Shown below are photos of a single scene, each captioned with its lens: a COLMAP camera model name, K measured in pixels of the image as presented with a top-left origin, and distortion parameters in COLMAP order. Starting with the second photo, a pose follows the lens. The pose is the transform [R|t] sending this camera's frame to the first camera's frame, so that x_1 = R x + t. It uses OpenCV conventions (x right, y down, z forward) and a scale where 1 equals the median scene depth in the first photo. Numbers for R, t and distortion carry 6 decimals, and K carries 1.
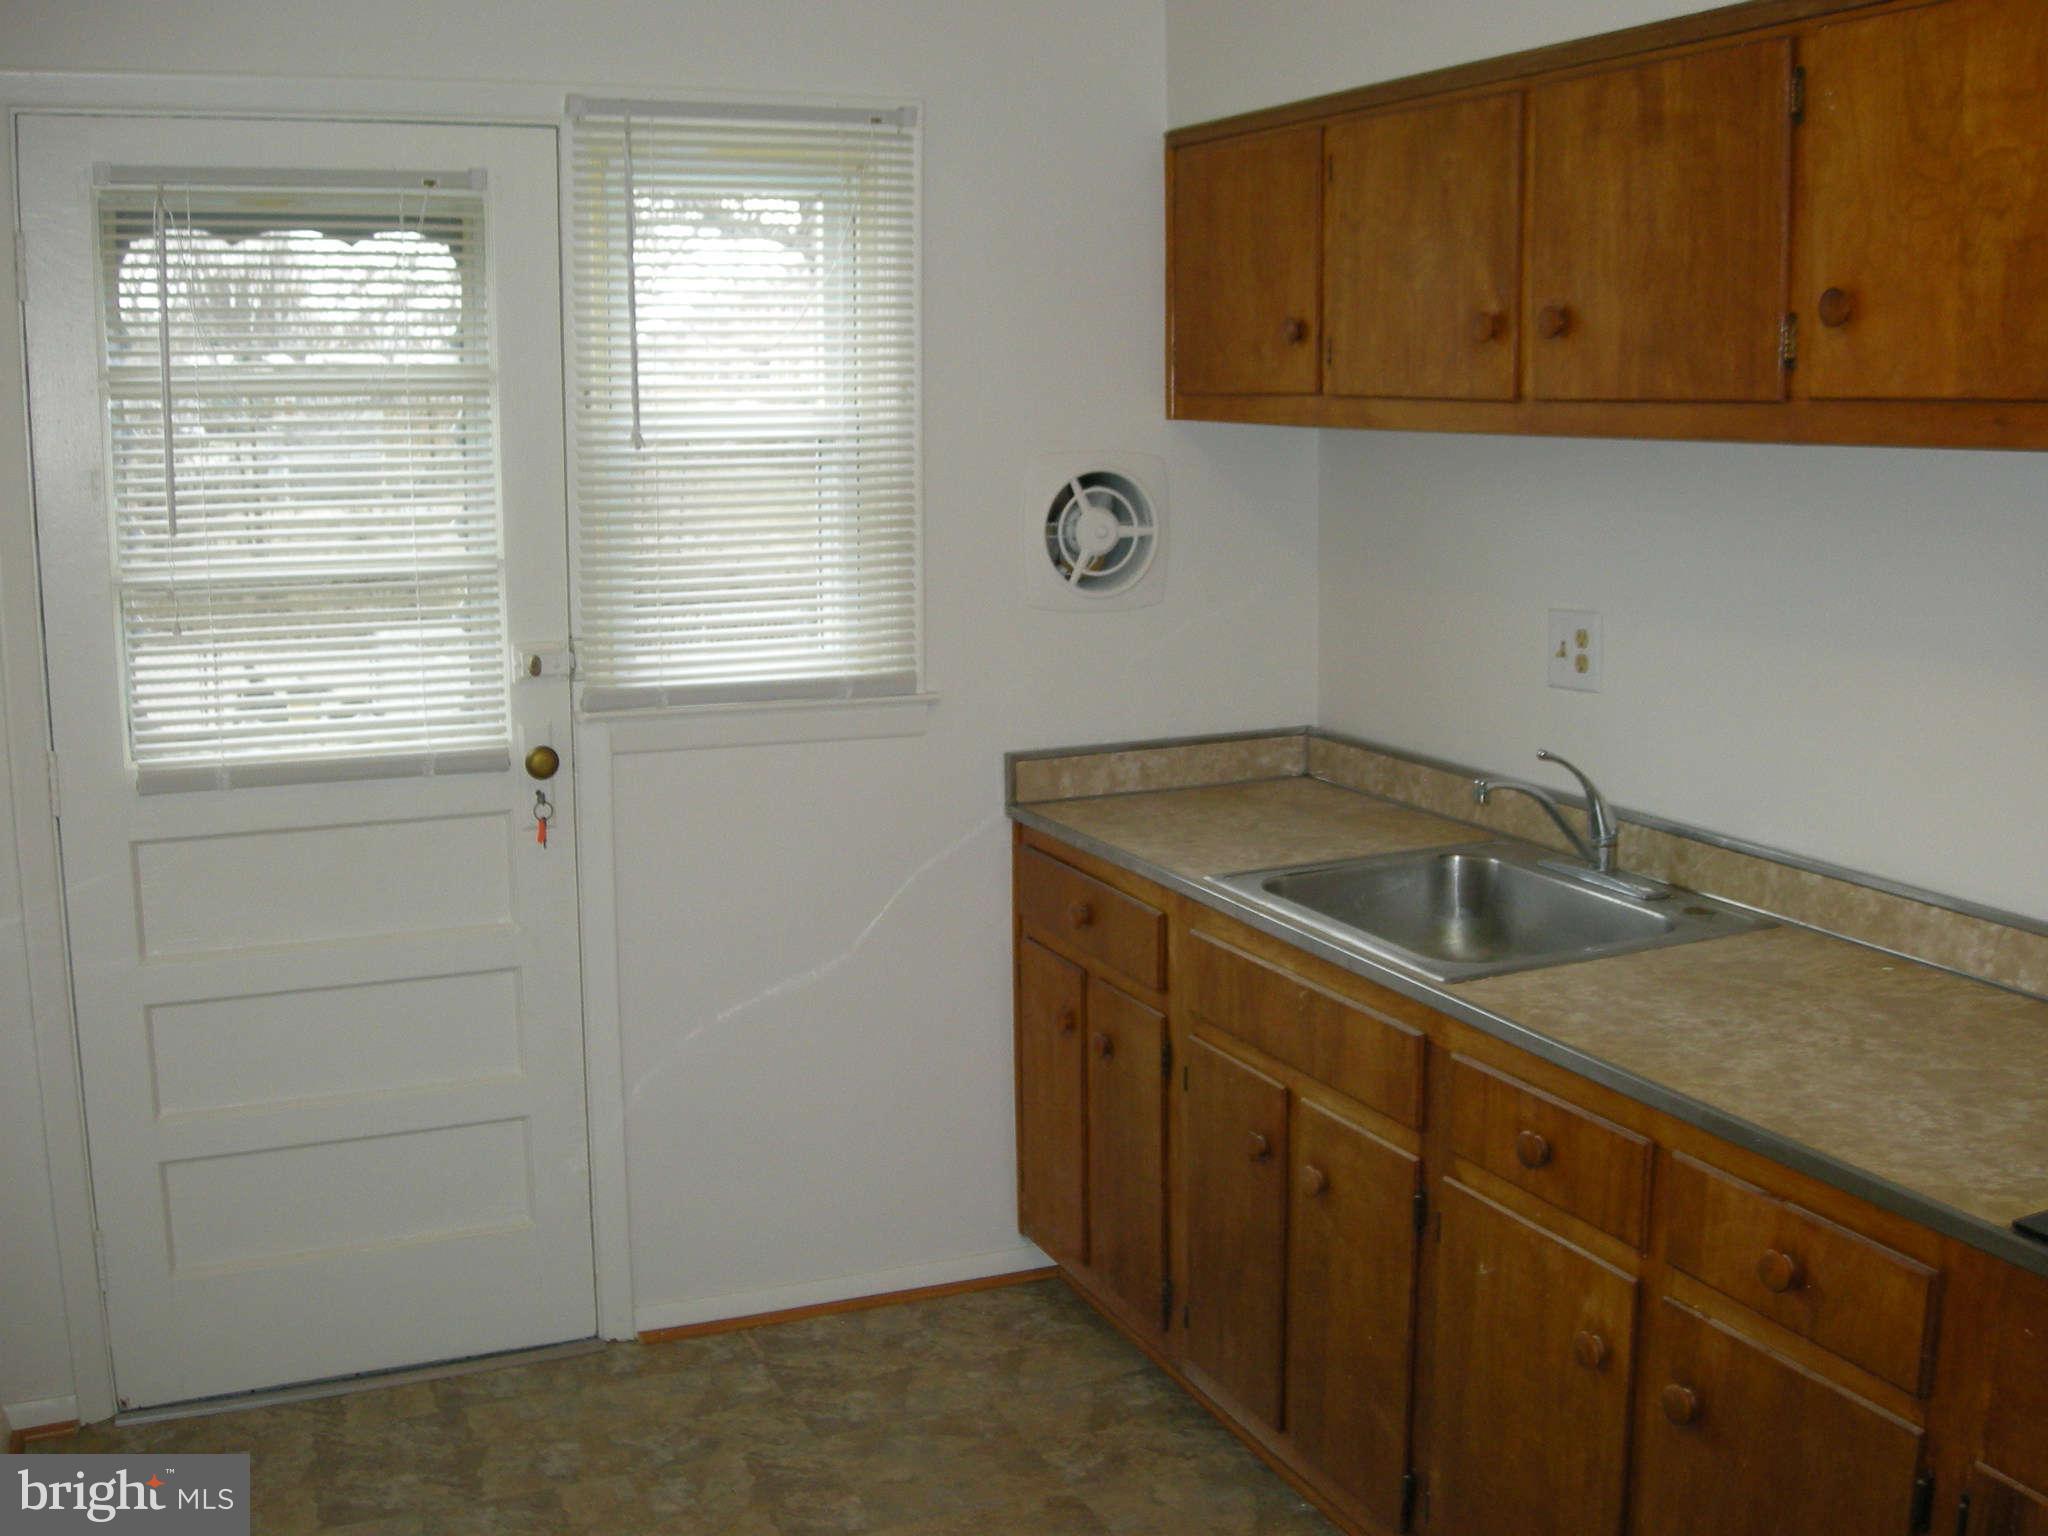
lens RADIAL K [[2173.2, 0, 1034.9], [0, 2173.2, 762.5], [0, 0, 1]] dist [-0.177247, 0.110500]
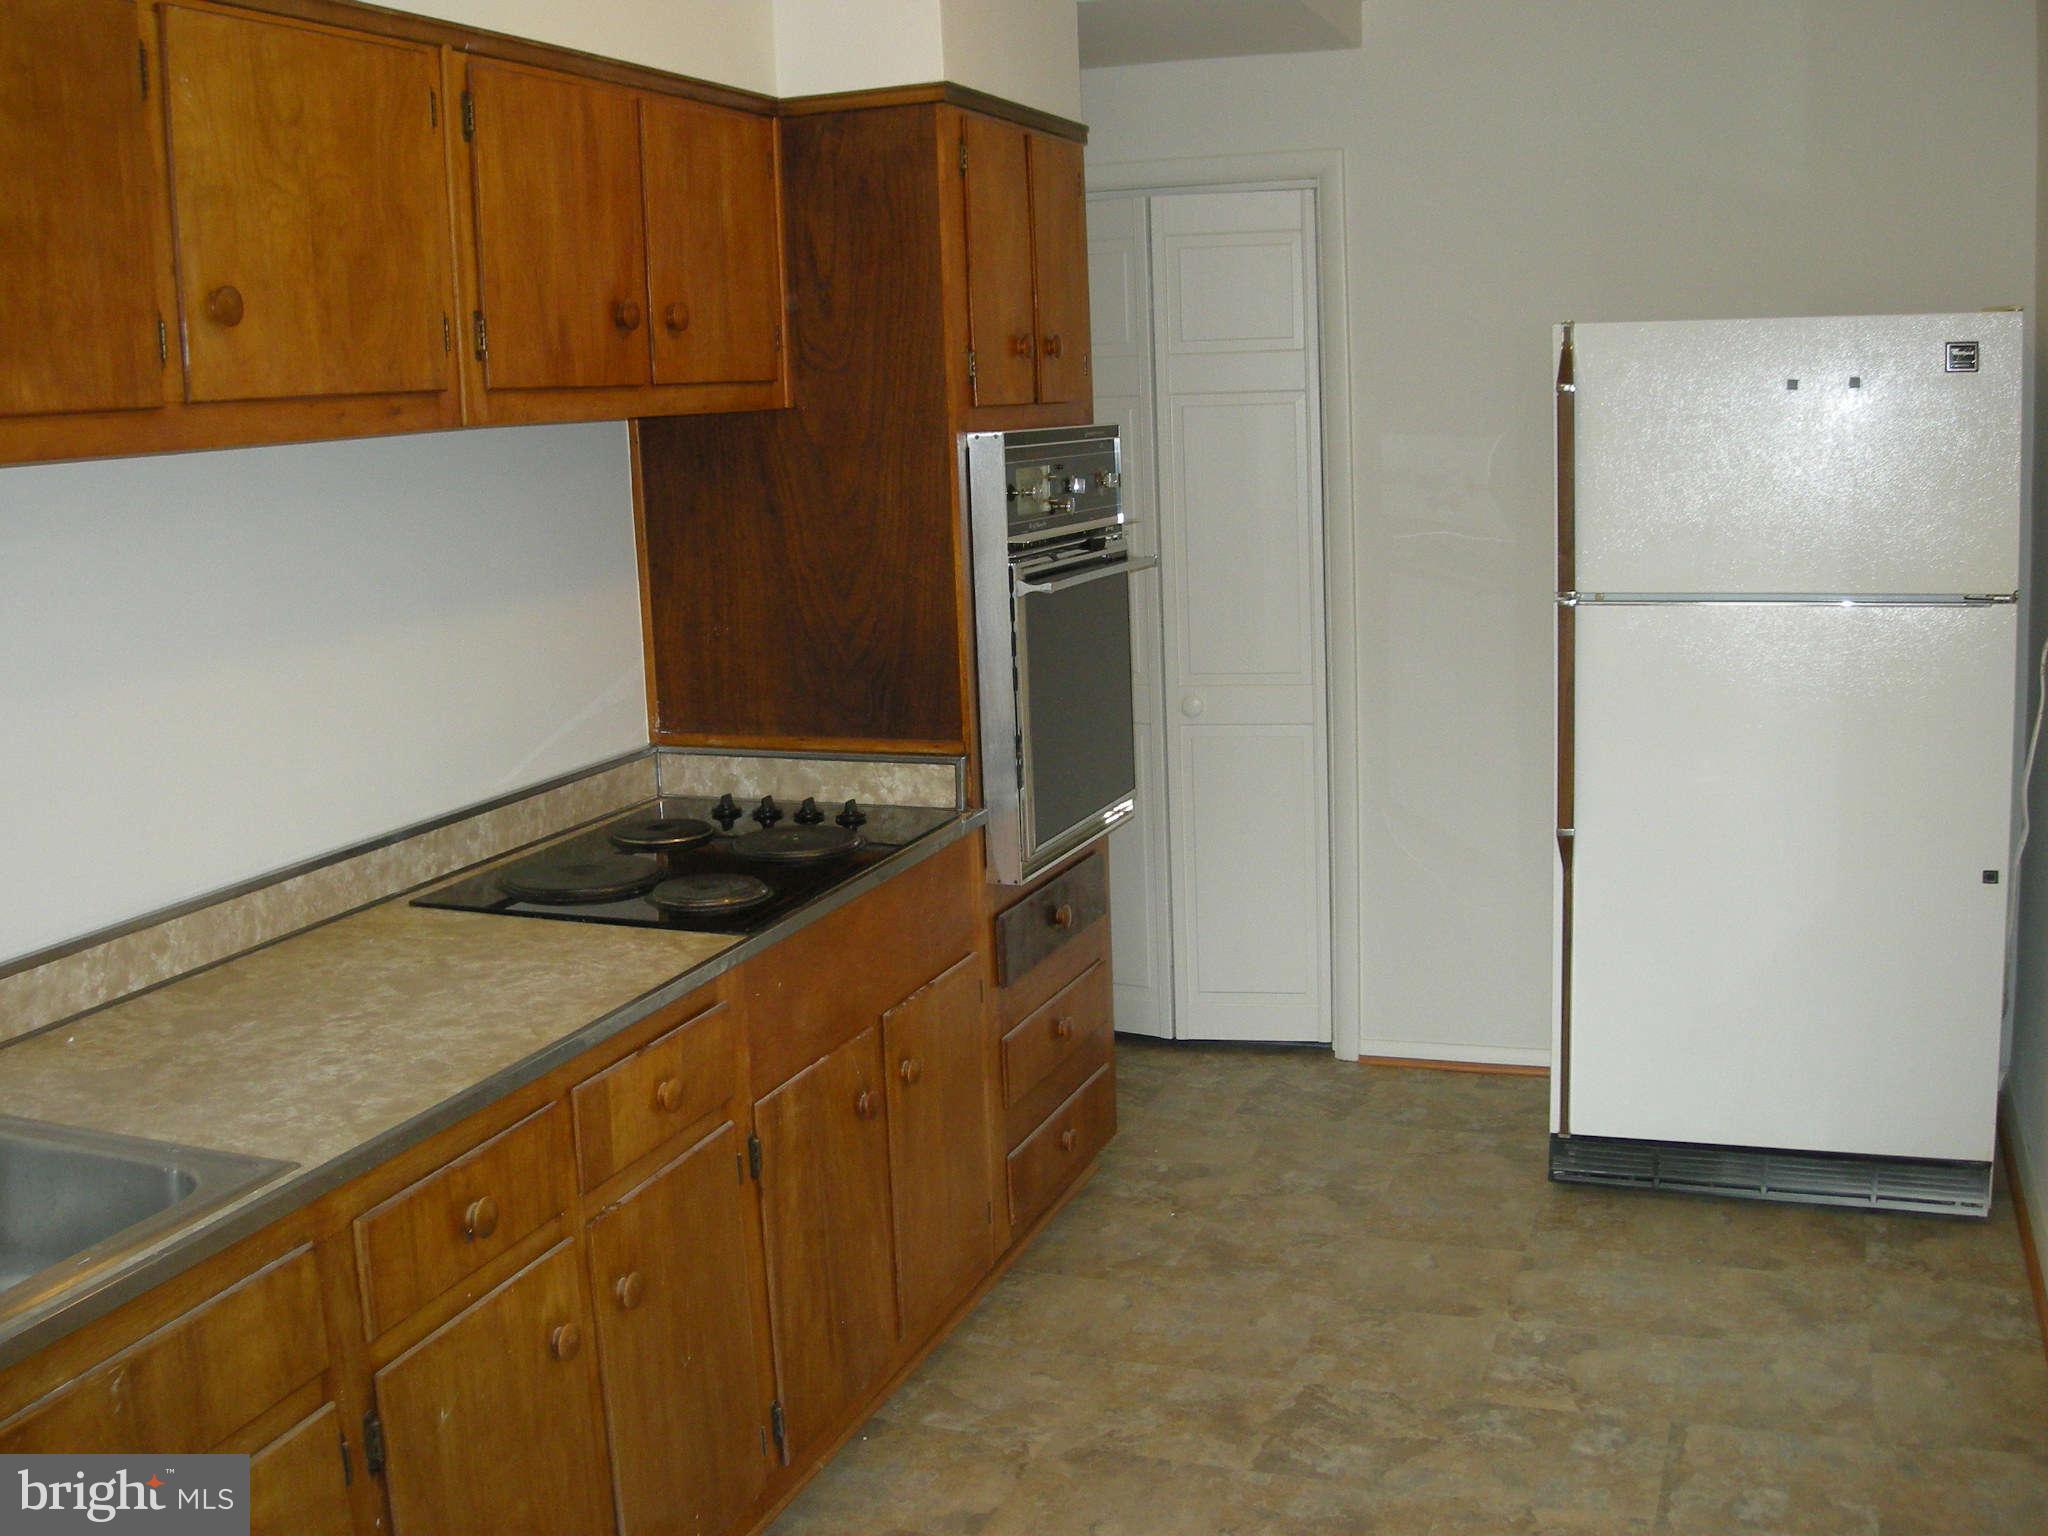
lens RADIAL K [[2173.2, 0, 1034.9], [0, 2173.2, 762.5], [0, 0, 1]] dist [-0.177247, 0.110500]
pose [[-0.724776, -0.089516, 0.683144, -0.556100], [0.150817, 0.946864, 0.284081, -0.231070], [-0.672275, 0.308925, -0.672764, 1.430346]]
